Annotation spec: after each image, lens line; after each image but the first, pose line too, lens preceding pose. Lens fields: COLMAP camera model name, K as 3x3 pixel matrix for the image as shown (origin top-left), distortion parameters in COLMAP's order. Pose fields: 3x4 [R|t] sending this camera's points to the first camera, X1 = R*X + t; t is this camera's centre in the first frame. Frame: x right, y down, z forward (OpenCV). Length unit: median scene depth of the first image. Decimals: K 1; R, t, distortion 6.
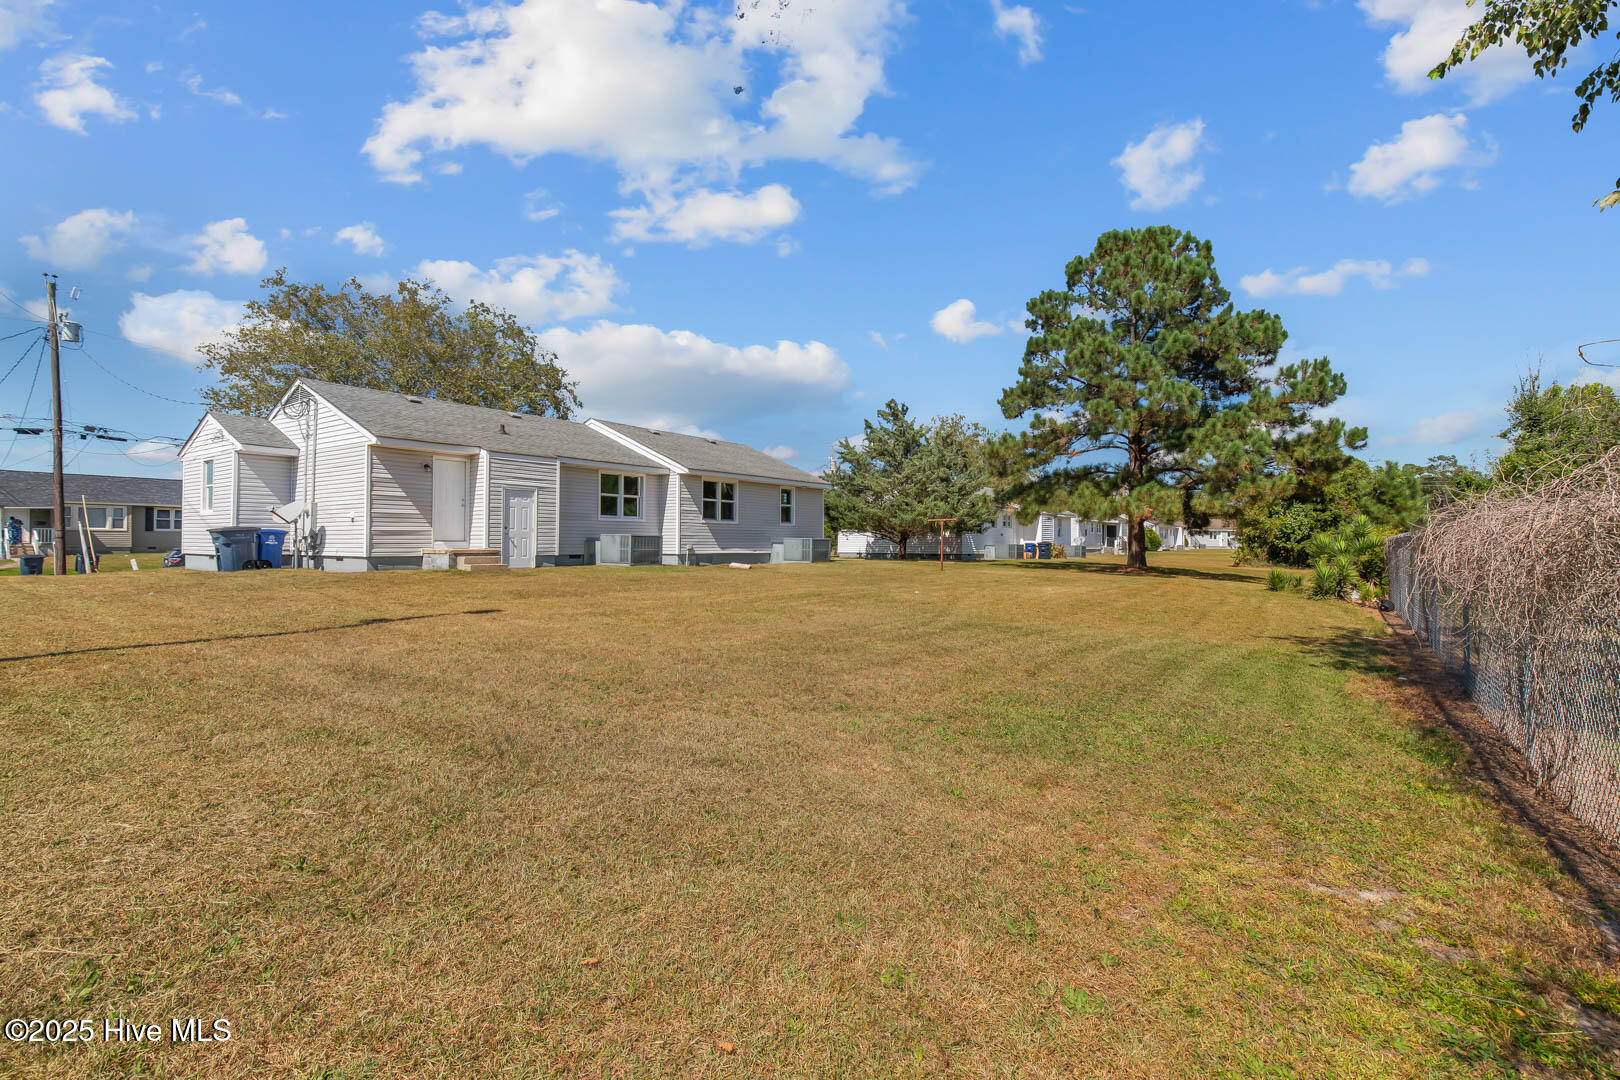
lens RADIAL K [[718.1, 0, 811.4], [0, 718.1, 545.5], [0, 0, 1]] dist [0.003420, -0.000031]
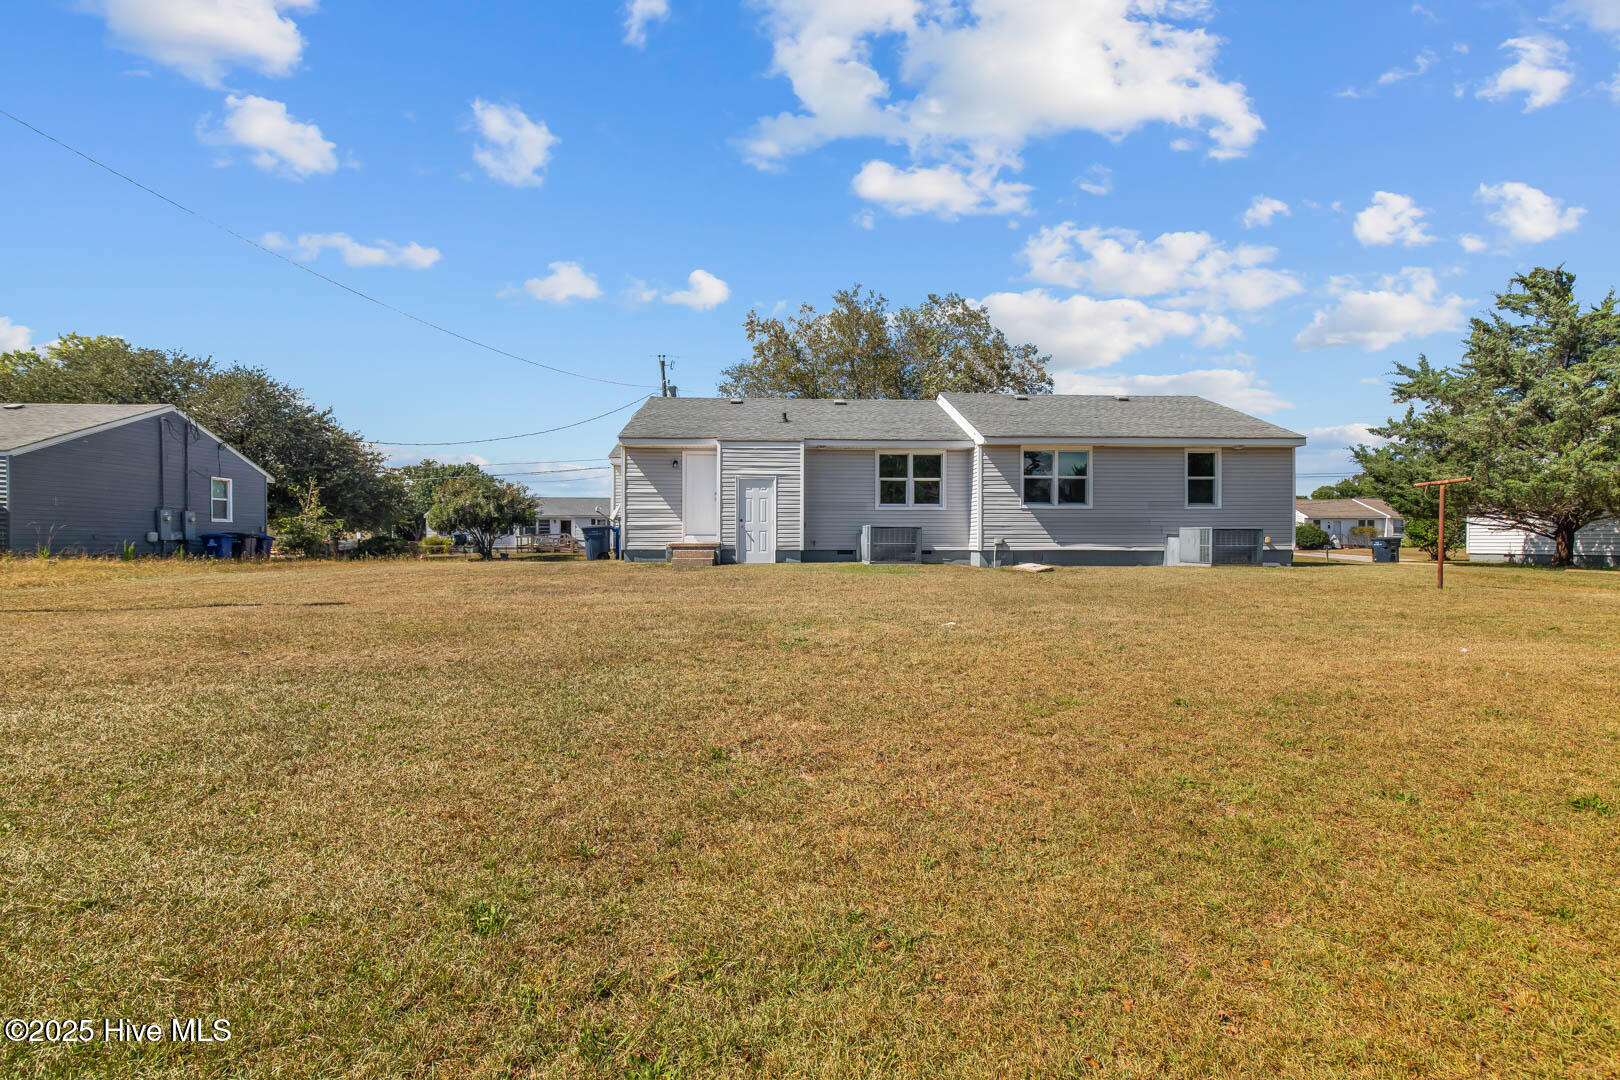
lens RADIAL K [[718.1, 0, 811.4], [0, 718.1, 545.5], [0, 0, 1]] dist [0.003420, -0.000031]
pose [[0.636377, 0.000564, -0.771378, 0.299645], [-0.000704, 1.000000, 0.000150, 0.006796], [0.771378, 0.000448, 0.636377, 0.386172]]
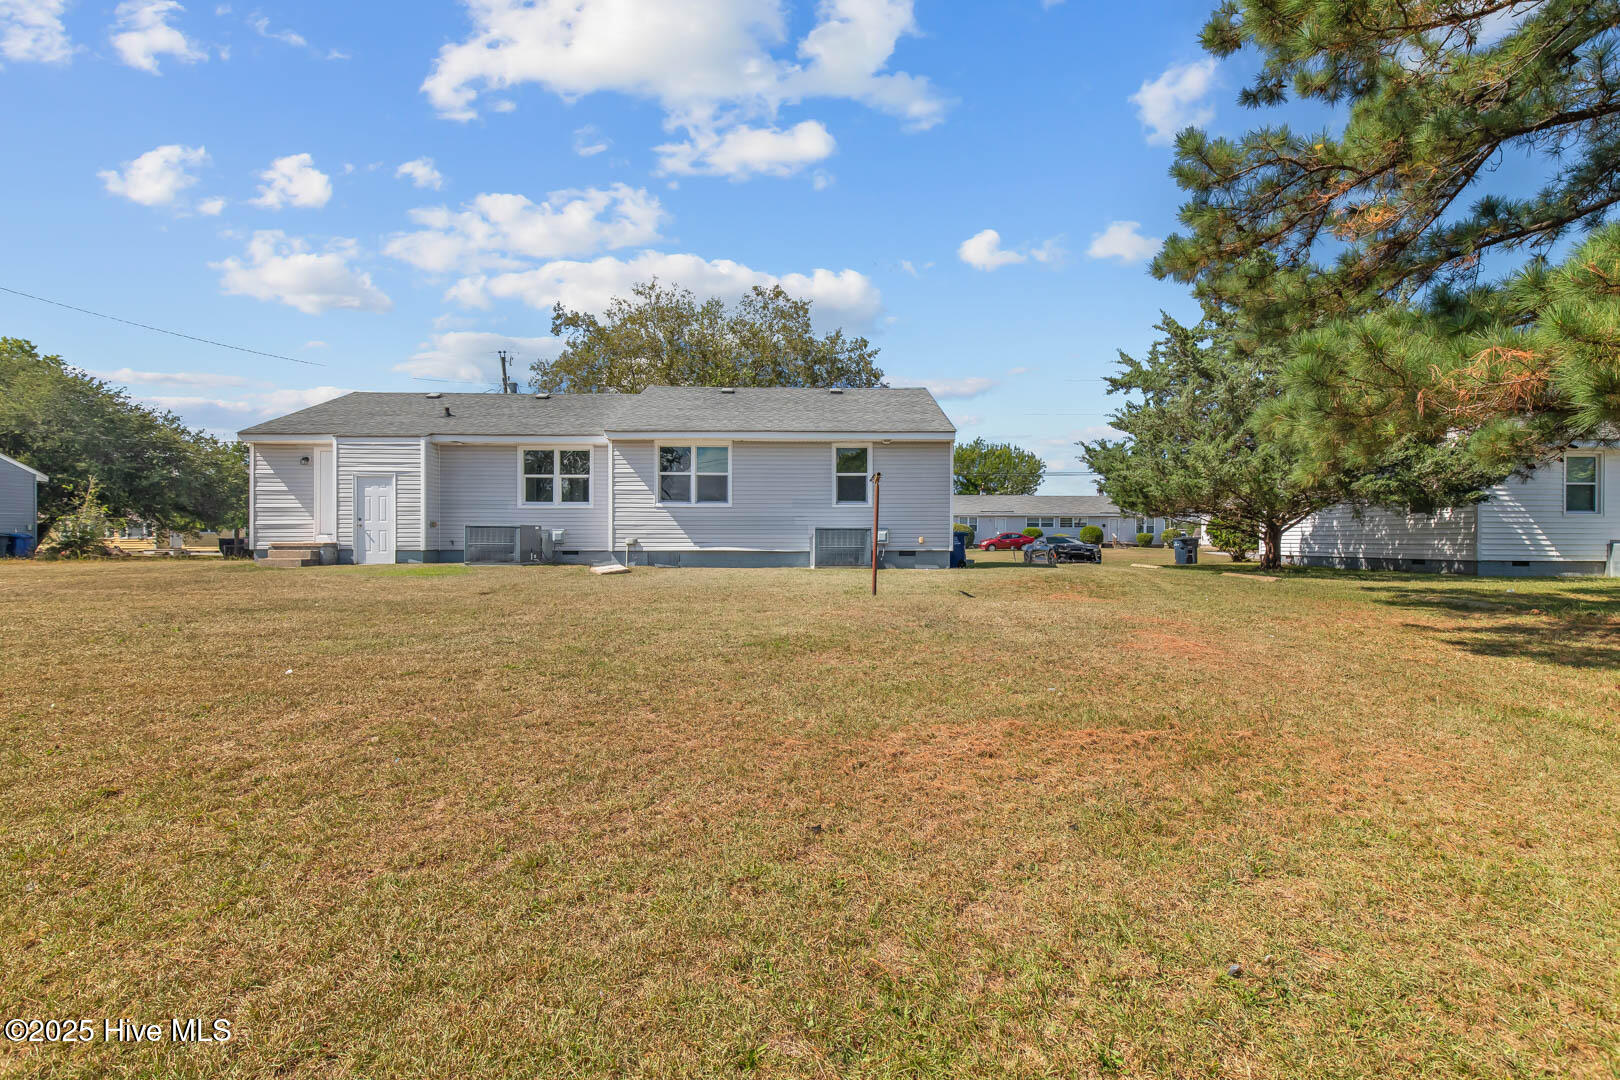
lens RADIAL K [[718.1, 0, 811.4], [0, 718.1, 545.5], [0, 0, 1]] dist [0.003420, -0.000031]
pose [[0.608935, 0.003744, -0.793211, 0.529805], [-0.001739, 0.999993, 0.003385, 0.003691], [0.793218, -0.000682, 0.608937, 0.740379]]
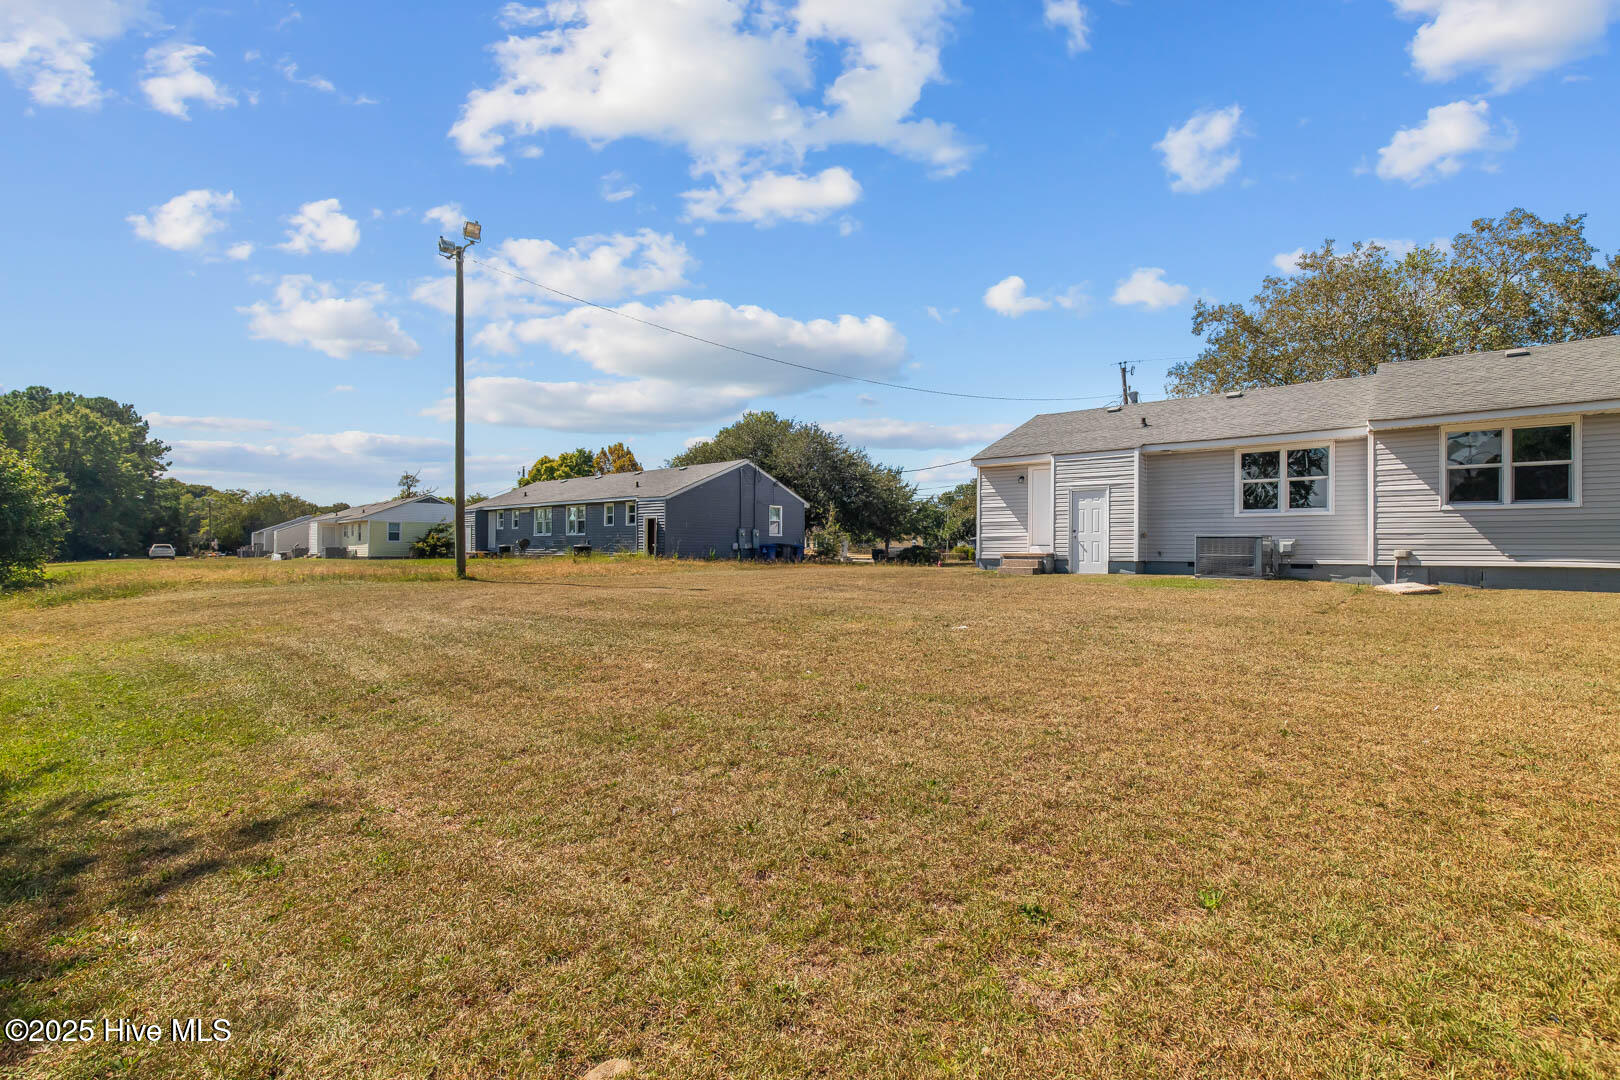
lens RADIAL K [[705.5, 0, 833.0], [0, 705.5, 552.6], [0, 0, 1]] dist [-0.000177, 0.000212]
pose [[-0.045387, 0.002073, -0.998967, 0.441780], [-0.007334, 0.999970, 0.002408, 0.003455], [0.998943, 0.007435, -0.045371, 0.592327]]
